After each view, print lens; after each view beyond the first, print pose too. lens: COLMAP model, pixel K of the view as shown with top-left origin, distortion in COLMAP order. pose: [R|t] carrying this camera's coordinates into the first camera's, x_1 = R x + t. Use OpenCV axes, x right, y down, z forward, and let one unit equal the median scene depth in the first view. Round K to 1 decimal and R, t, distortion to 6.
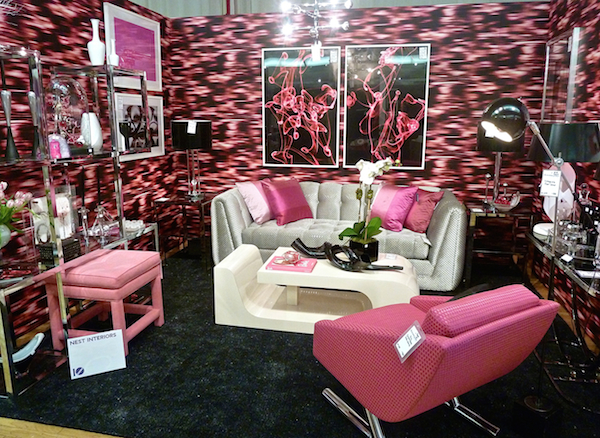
lens RADIAL K [[462.5, 0, 299.2], [0, 462.5, 217.3], [0, 0, 1]] dist [0.003726, -0.000305]
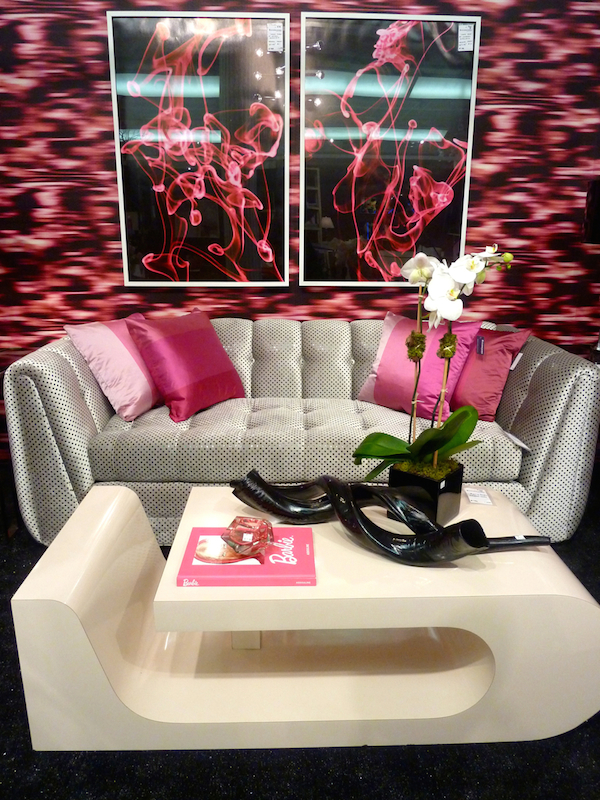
lens RADIAL K [[590.5, 0, 300.0], [0, 590.5, 408.0], [0, 0, 1]] dist [-0.029007, 0.004686]
pose [[0.971484, -0.063632, 0.228408, -0.054053], [0.046069, 0.995615, 0.081421, -0.032722], [-0.232587, -0.068576, 0.970155, 0.415151]]
